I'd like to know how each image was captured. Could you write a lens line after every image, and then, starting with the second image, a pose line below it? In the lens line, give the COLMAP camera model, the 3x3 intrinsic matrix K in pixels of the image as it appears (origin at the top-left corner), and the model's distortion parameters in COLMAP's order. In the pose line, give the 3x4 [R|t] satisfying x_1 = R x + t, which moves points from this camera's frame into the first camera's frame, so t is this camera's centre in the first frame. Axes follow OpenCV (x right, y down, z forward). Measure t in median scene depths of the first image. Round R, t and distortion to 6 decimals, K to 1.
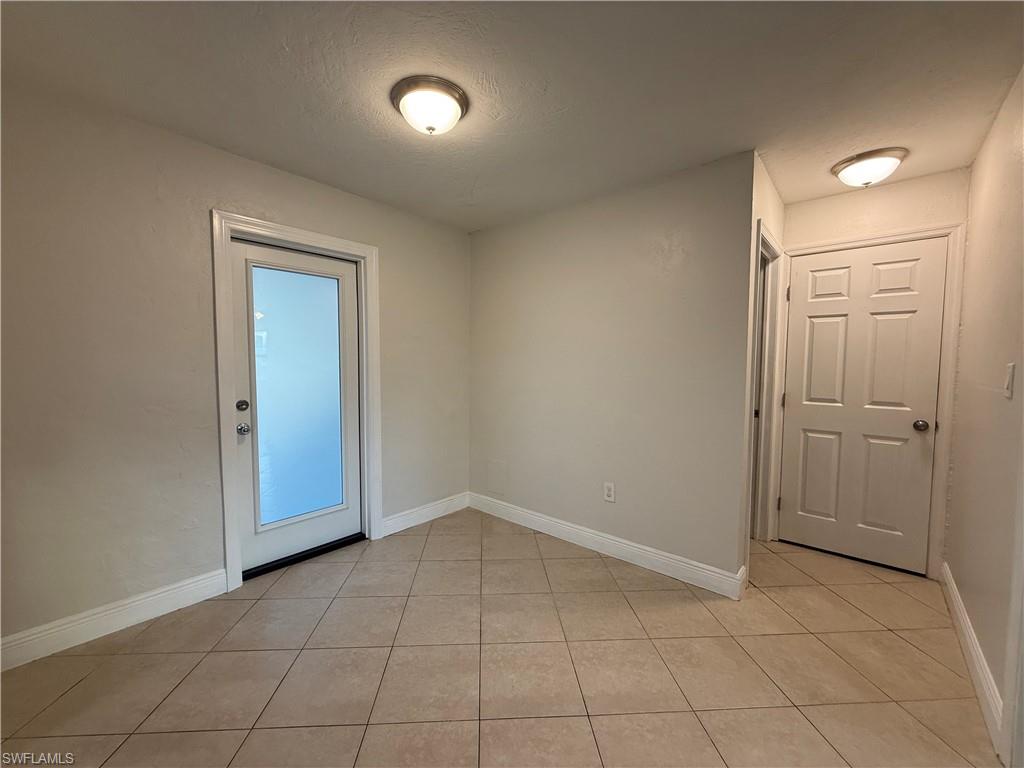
lens RADIAL K [[408.1, 0, 512.6], [0, 408.1, 385.7], [0, 0, 1]] dist [0.013567, -0.000318]
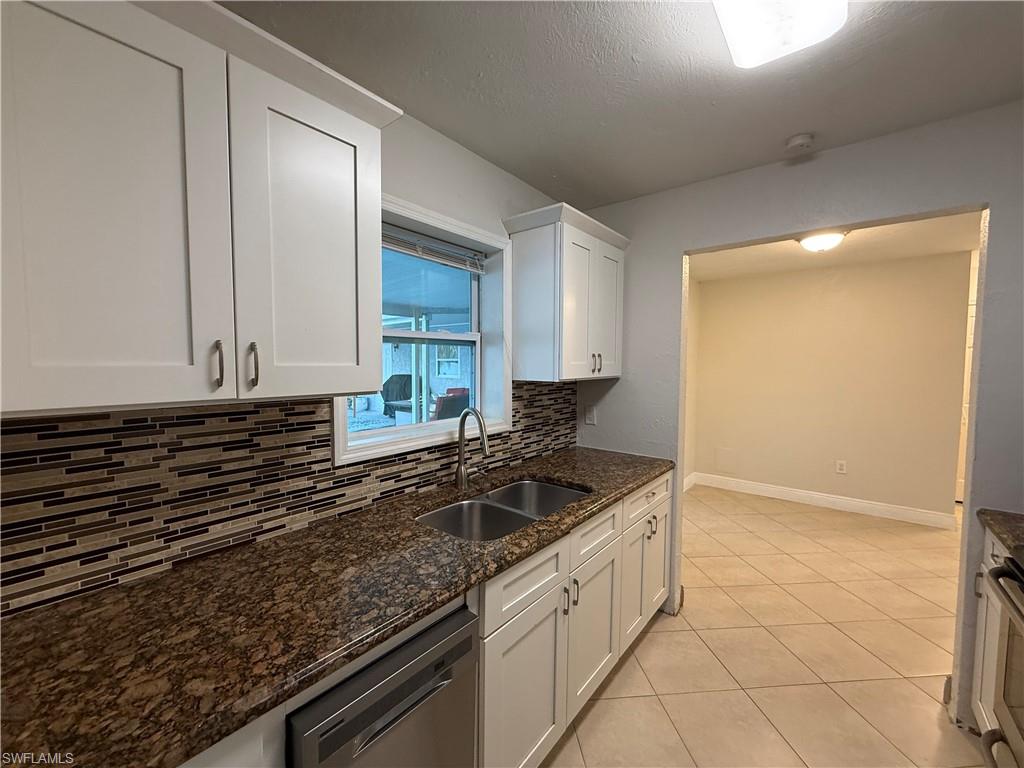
lens RADIAL K [[408.1, 0, 513.8], [0, 408.1, 384.3], [0, 0, 1]] dist [0.013567, -0.000318]
pose [[0.998940, -0.003099, 0.045931, -1.015062], [0.003517, 0.999953, -0.009036, -0.027626], [-0.045901, 0.009188, 0.998904, -0.431818]]
